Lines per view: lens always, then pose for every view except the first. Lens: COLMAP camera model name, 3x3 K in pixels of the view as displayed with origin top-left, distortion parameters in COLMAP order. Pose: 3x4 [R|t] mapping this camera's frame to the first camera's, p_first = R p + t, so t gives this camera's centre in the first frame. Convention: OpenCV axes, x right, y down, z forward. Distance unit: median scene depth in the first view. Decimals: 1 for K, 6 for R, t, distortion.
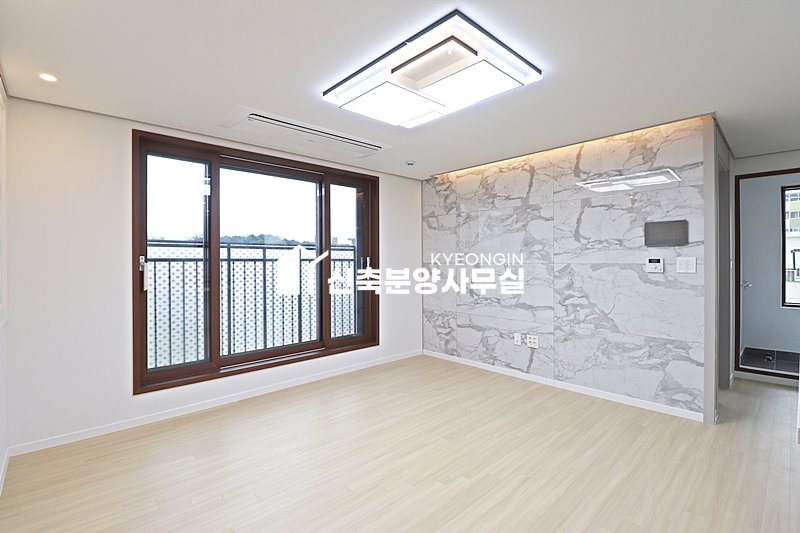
lens RADIAL K [[369.6, 0, 400.9], [0, 369.6, 261.1], [0, 0, 1]] dist [0.001059, -0.014260]
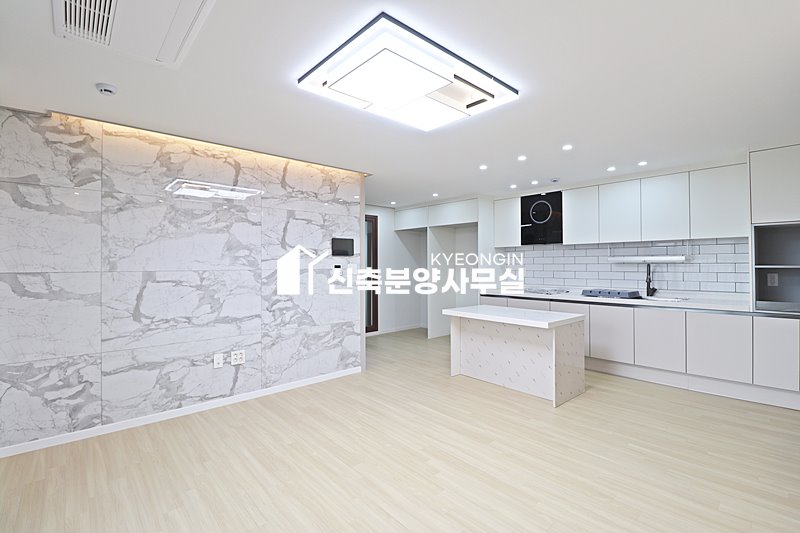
lens RADIAL K [[367.6, 0, 399.3], [0, 367.6, 261.8], [0, 0, 1]] dist [-0.000713, -0.013470]
pose [[0.023504, 0.010588, 0.999668, -0.566205], [0.006508, 0.999921, -0.010744, -0.002497], [-0.999703, 0.006759, 0.023433, 0.632405]]
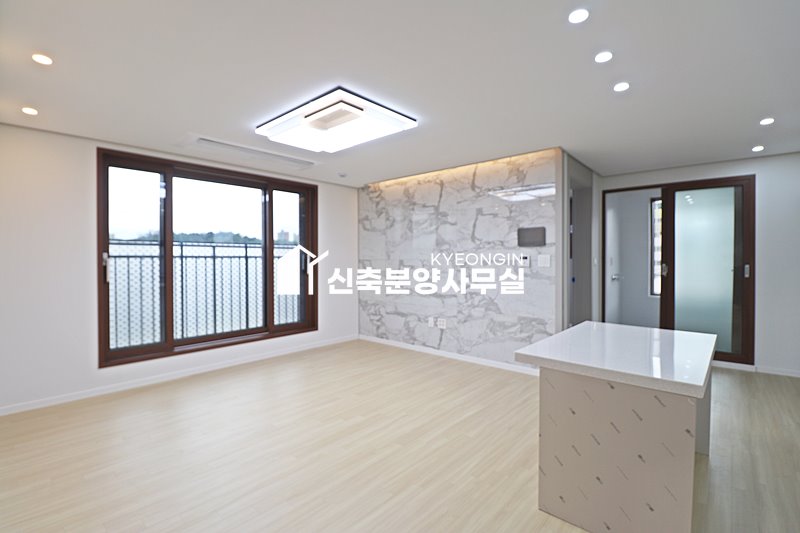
lens RADIAL K [[367.6, 0, 399.3], [0, 367.6, 261.8], [0, 0, 1]] dist [-0.000713, -0.013470]
pose [[0.995853, 0.000662, 0.090978, 0.112680], [-0.001353, 0.999971, 0.007531, 0.003433], [-0.090970, -0.007622, 0.995824, -0.215107]]
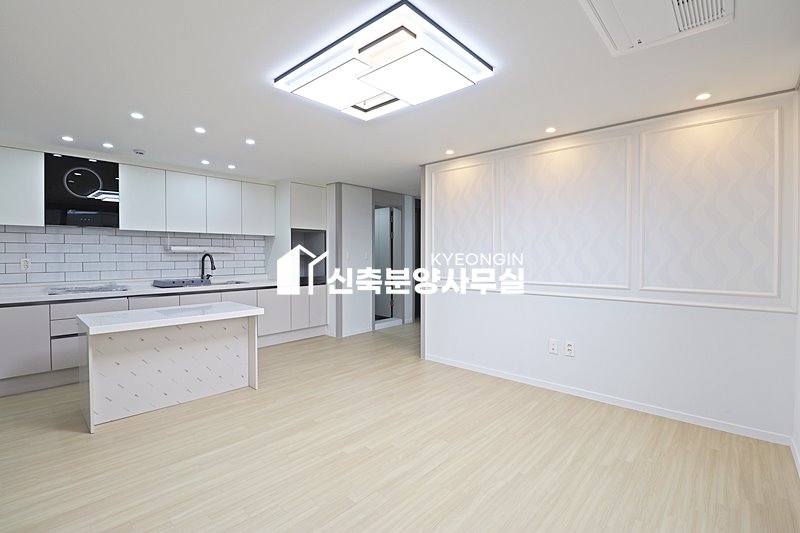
lens RADIAL K [[374.9, 0, 393.0], [0, 374.9, 263.4], [0, 0, 1]] dist [-0.011116, -0.000974]
pose [[-0.997055, 0.006066, -0.076451, 0.069471], [0.004002, 0.999624, 0.027119, -0.001230], [0.076586, 0.026733, -0.996704, 1.256093]]
